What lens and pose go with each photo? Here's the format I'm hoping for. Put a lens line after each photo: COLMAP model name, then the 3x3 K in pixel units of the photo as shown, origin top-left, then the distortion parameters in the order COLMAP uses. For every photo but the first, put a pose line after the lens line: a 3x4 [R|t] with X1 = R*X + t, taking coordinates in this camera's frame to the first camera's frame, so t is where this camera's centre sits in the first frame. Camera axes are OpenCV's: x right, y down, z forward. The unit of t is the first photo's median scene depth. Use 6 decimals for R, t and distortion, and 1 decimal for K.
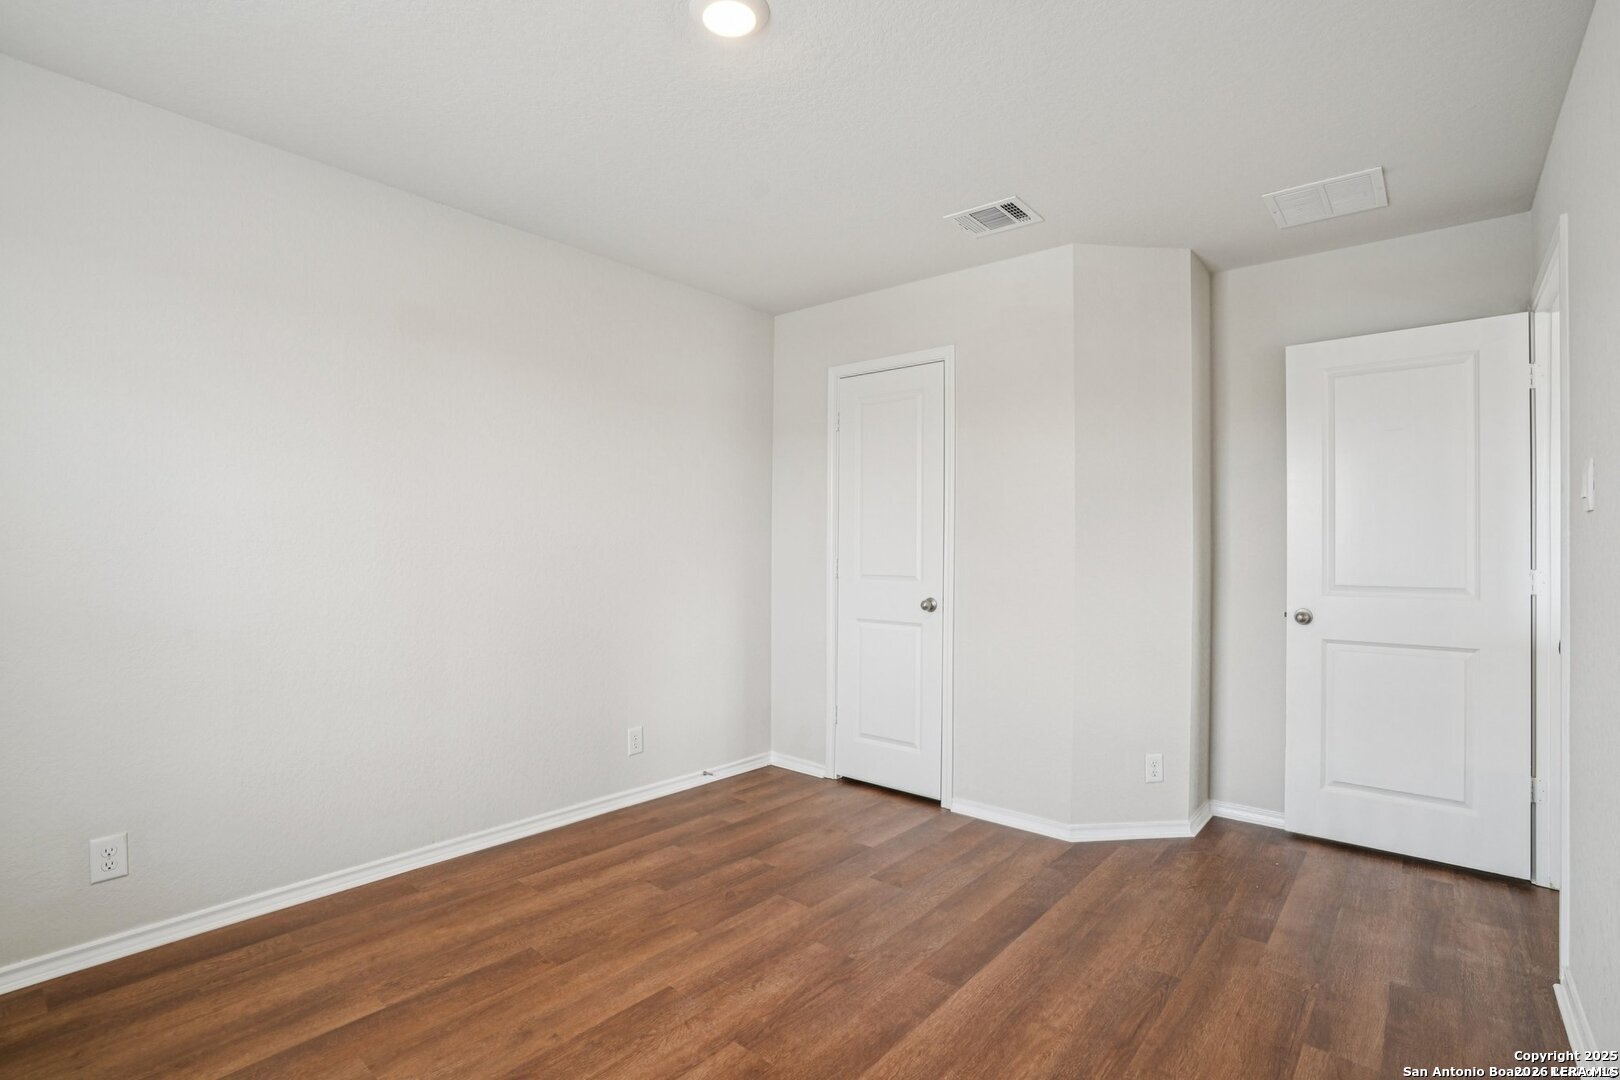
lens RADIAL K [[746.2, 0, 796.1], [0, 746.2, 544.3], [0, 0, 1]] dist [-0.066582, 0.028787]
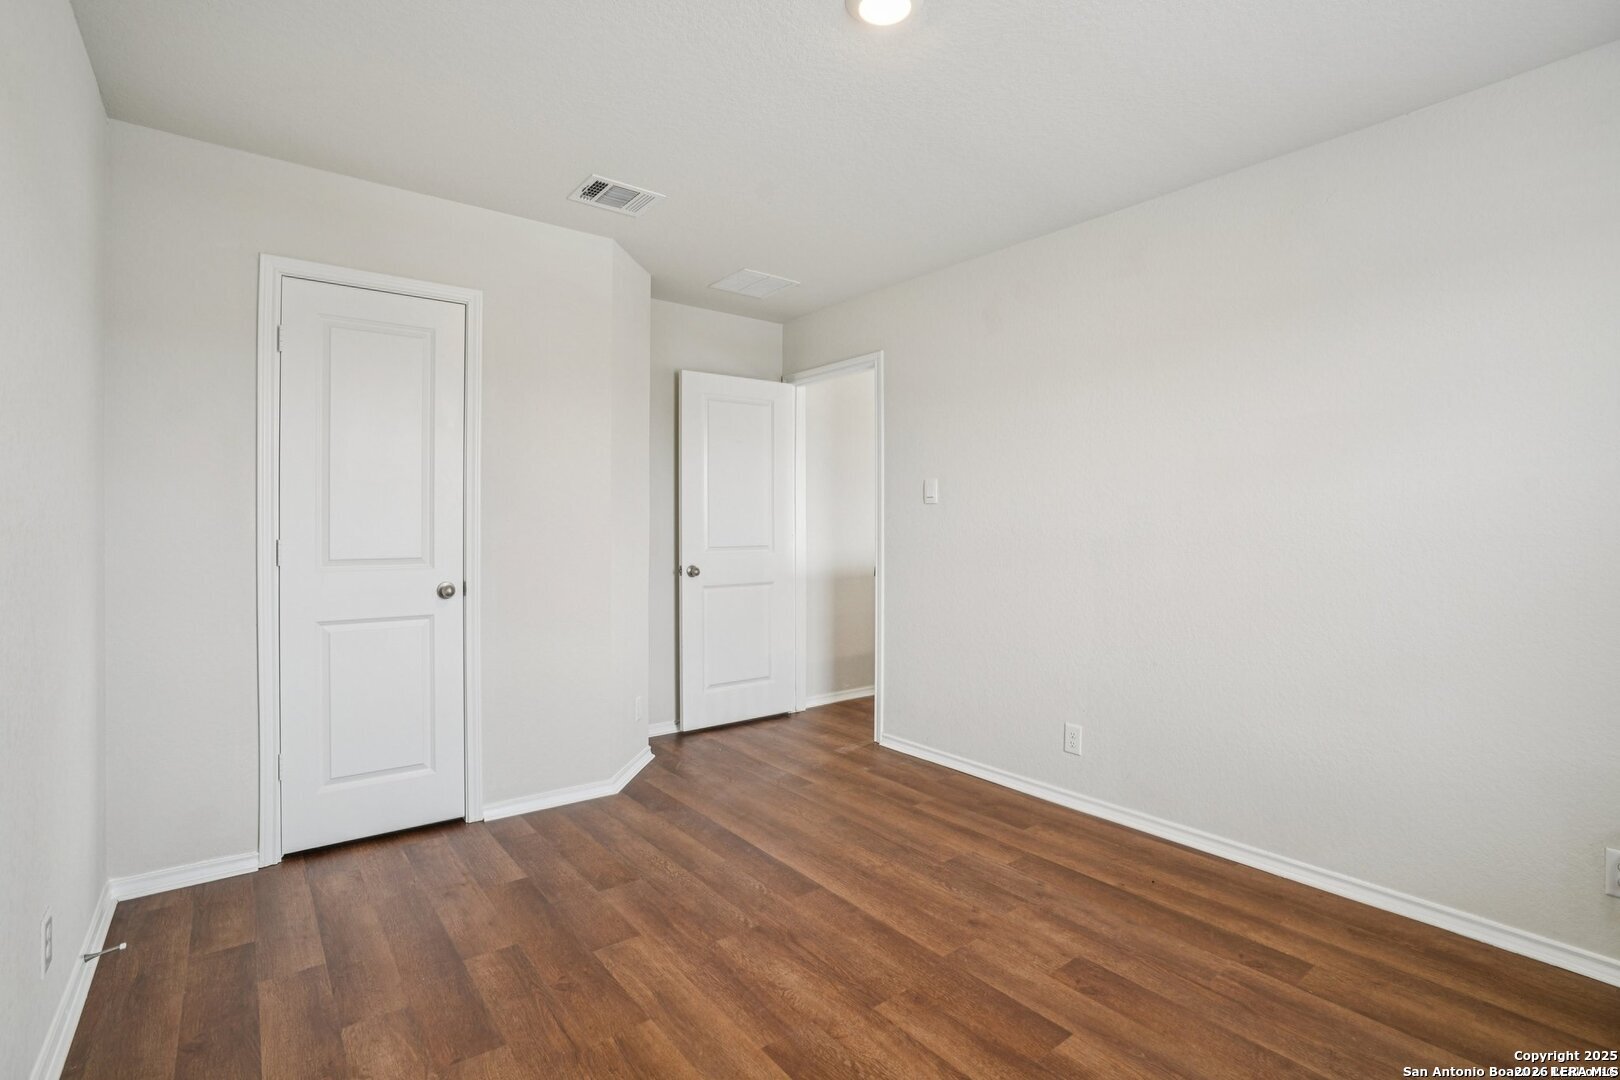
lens RADIAL K [[746.2, 0, 796.1], [0, 746.2, 544.3], [0, 0, 1]] dist [-0.066582, 0.028787]
pose [[0.213684, -0.033667, 0.976323, -0.722652], [-0.006685, 0.999332, 0.035923, -0.004668], [-0.976880, -0.014203, 0.213316, 0.592493]]
